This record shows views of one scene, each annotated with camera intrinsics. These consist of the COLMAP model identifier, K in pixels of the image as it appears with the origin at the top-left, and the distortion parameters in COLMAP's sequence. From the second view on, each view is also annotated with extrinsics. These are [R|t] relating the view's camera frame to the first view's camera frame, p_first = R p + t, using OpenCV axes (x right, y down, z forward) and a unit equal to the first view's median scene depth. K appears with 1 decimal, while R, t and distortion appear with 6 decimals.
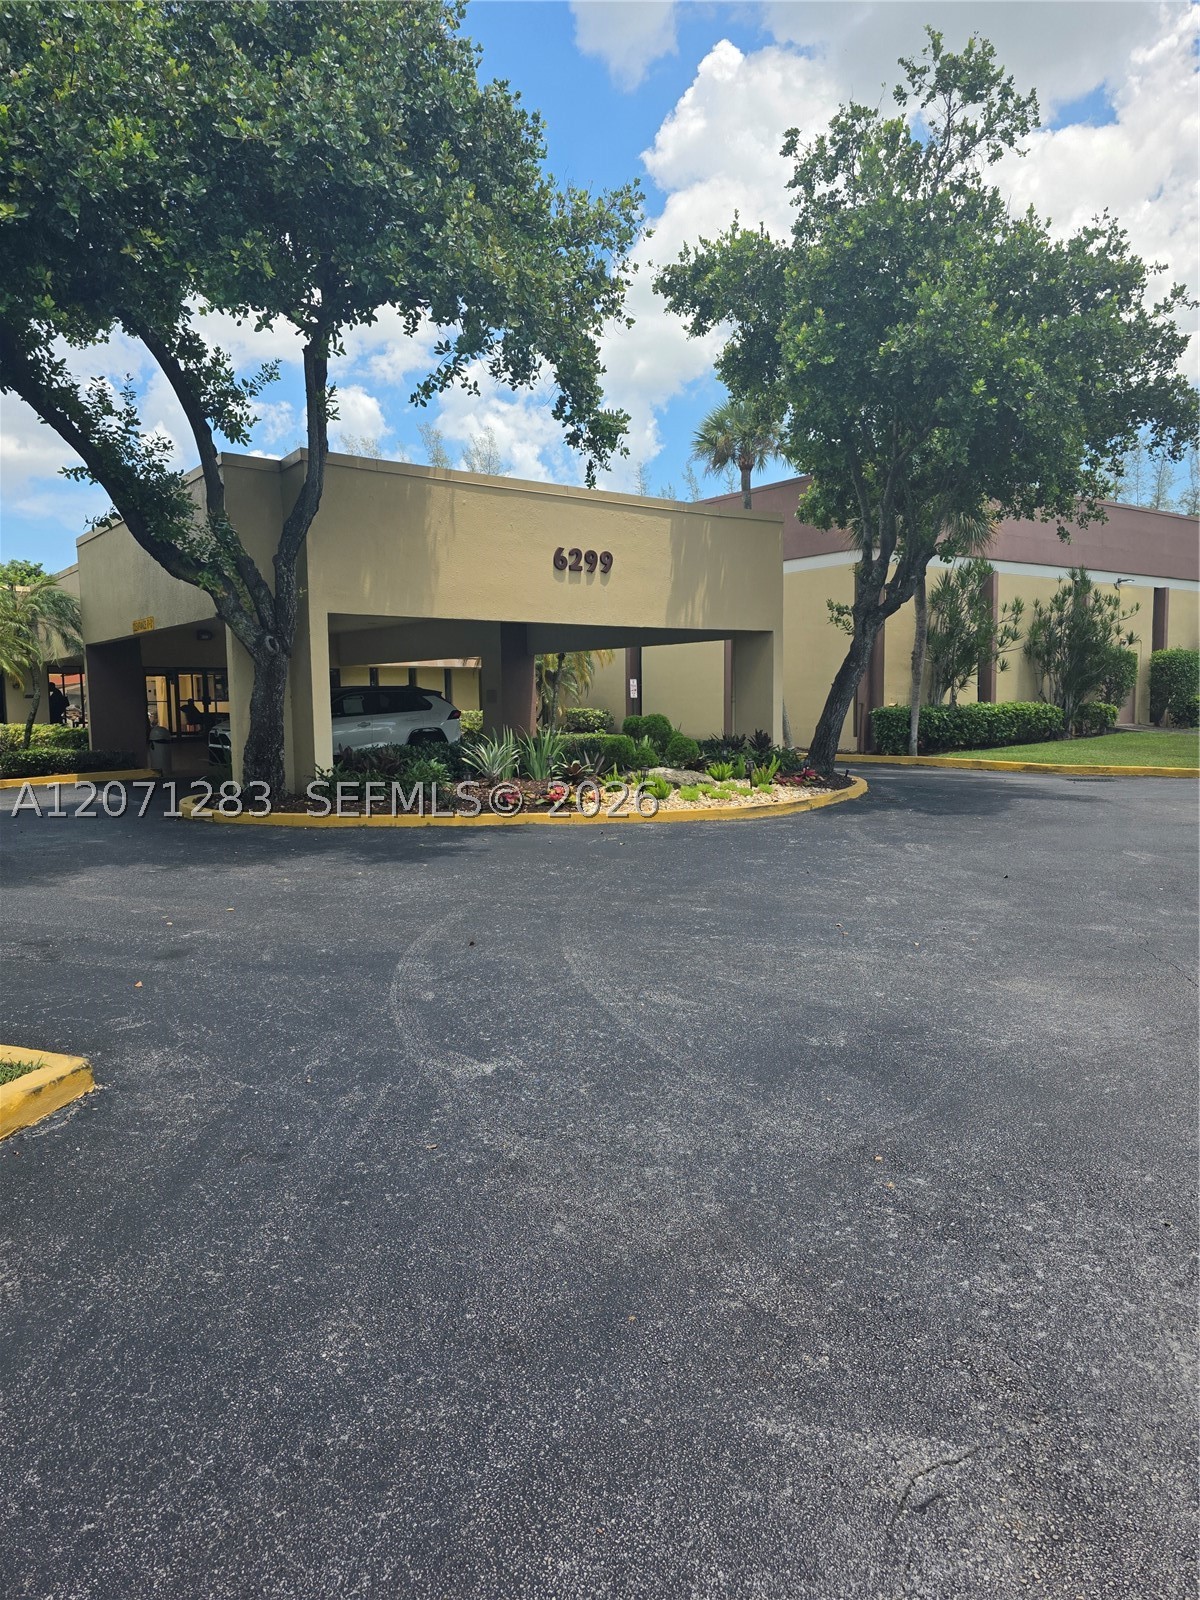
lens RADIAL K [[1064.2, 0, 585.9], [0, 1064.2, 796.8], [0, 0, 1]] dist [0.027933, -0.000537]
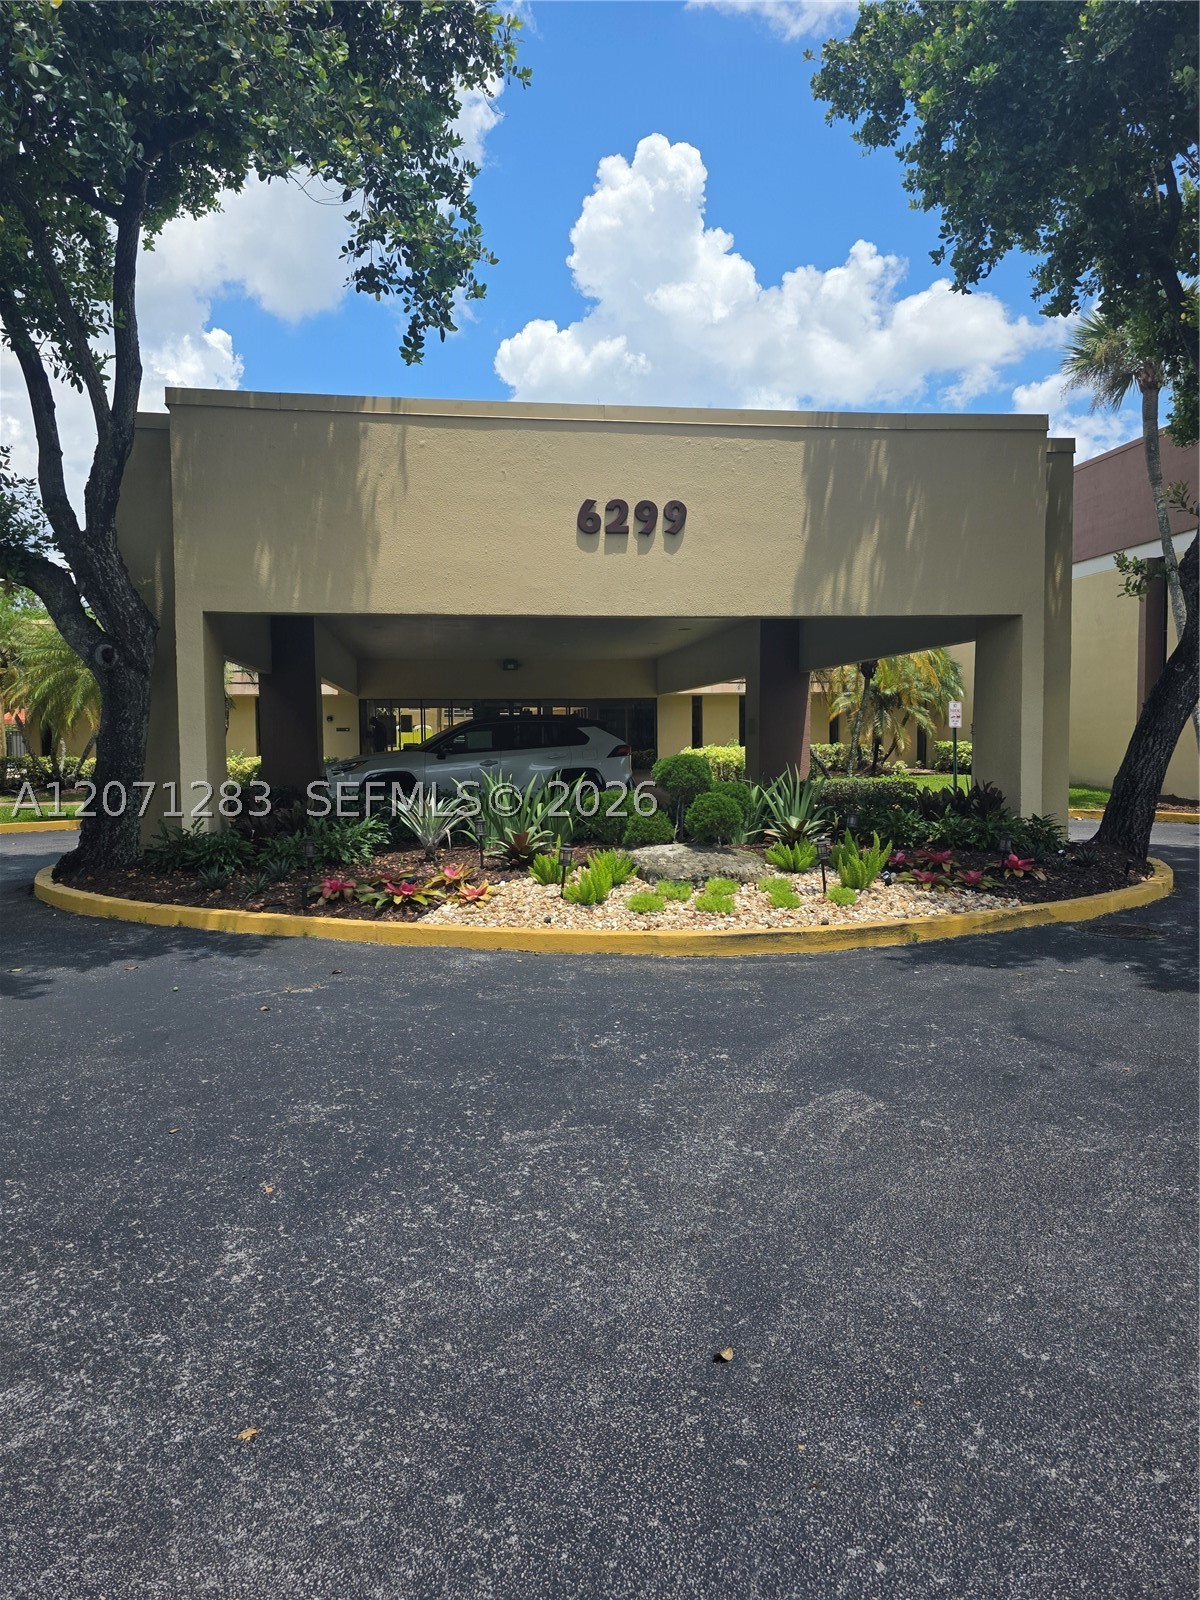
lens RADIAL K [[1064.2, 0, 585.9], [0, 1064.2, 796.8], [0, 0, 1]] dist [0.027933, -0.000537]
pose [[0.881526, 0.027552, -0.471331, 0.285377], [-0.042498, 0.998874, -0.021092, -0.037469], [0.470220, 0.038624, 0.881704, 0.425558]]
